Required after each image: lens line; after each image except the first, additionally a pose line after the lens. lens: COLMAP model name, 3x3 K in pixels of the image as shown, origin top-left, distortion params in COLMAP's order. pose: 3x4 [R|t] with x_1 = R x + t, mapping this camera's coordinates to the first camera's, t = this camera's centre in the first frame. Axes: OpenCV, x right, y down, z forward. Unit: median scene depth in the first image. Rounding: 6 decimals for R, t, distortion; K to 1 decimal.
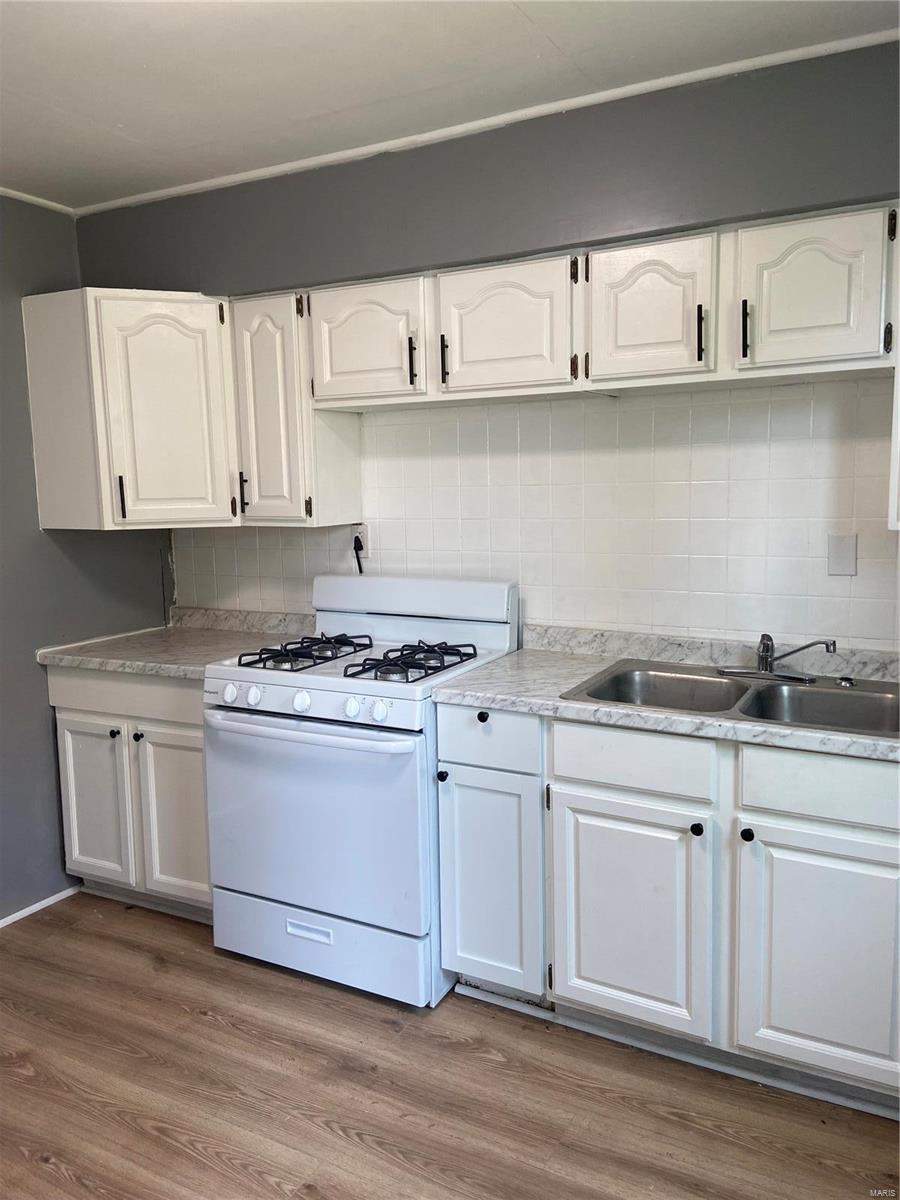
lens RADIAL K [[916.0, 0, 456.5], [0, 916.0, 589.6], [0, 0, 1]] dist [0.104323, -0.122271]
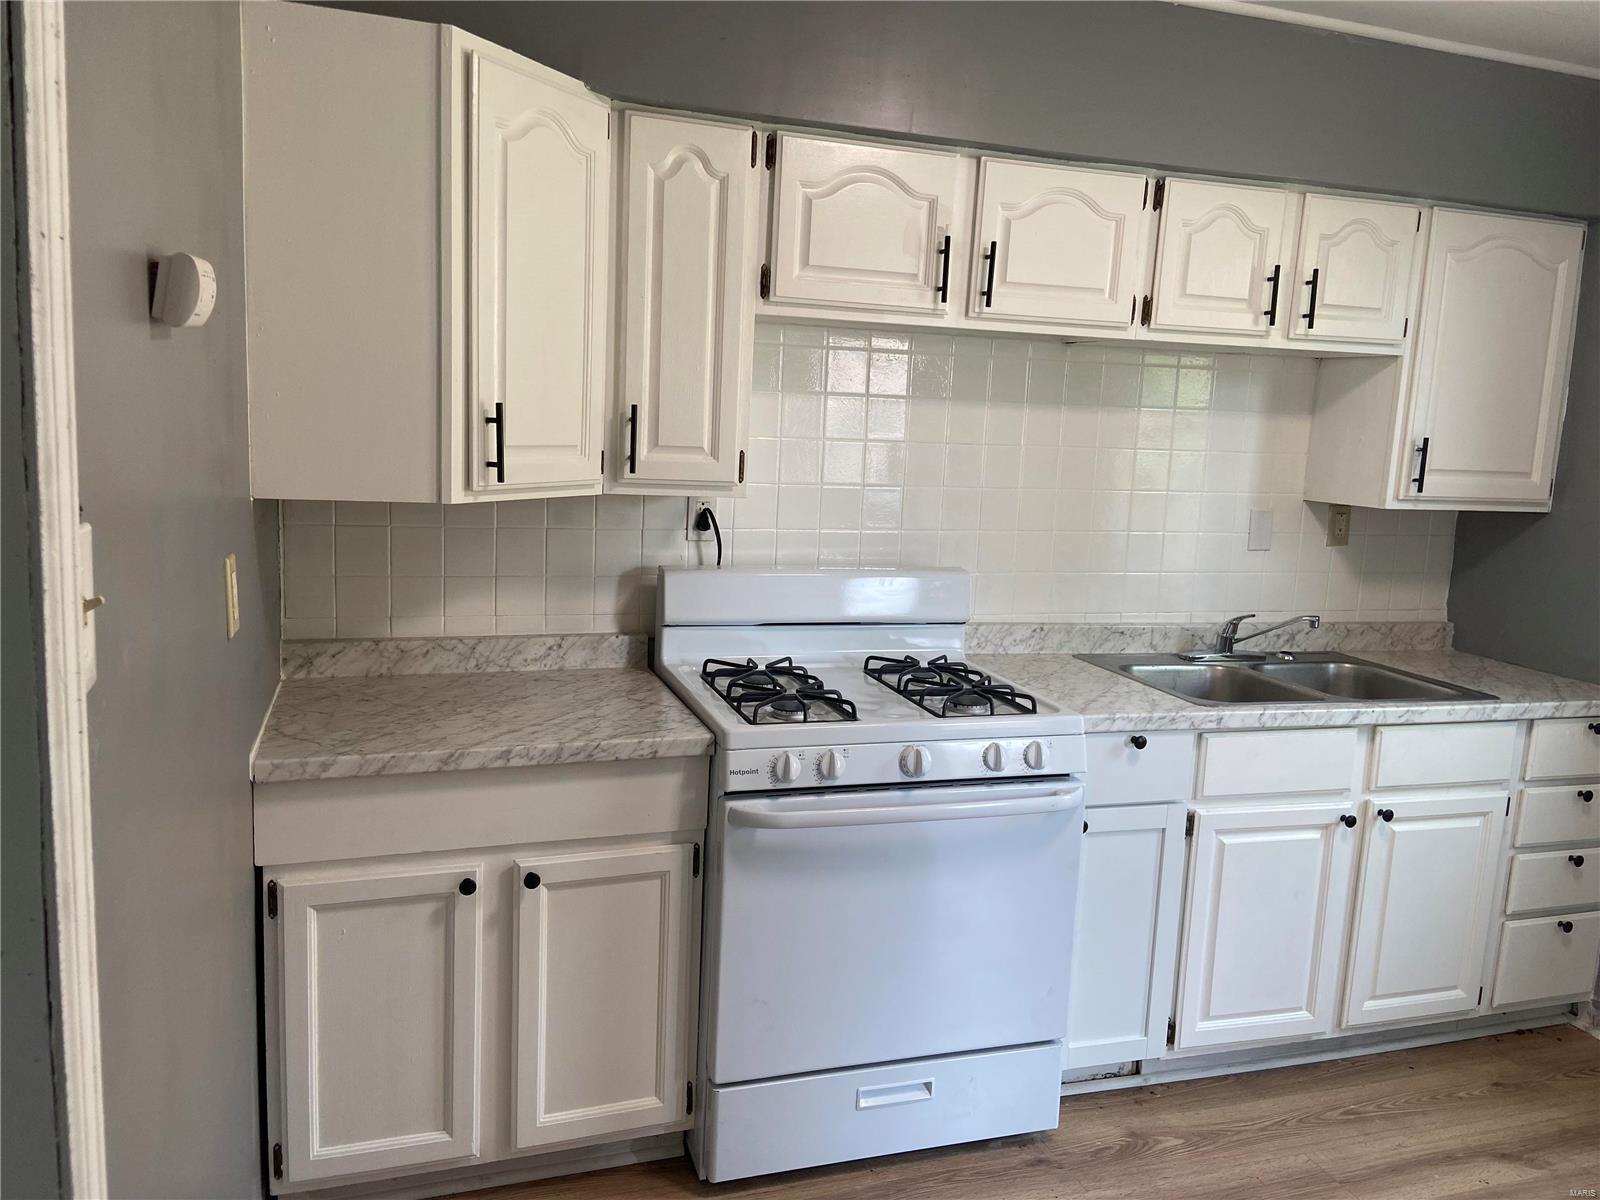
lens RADIAL K [[1221.3, 0, 802.8], [0, 1221.3, 595.2], [0, 0, 1]] dist [0.104323, -0.122271]
pose [[0.678242, -0.059097, 0.732459, -0.892911], [0.028241, 0.998121, 0.054380, -0.053406], [-0.734296, -0.016198, 0.678636, 0.454366]]
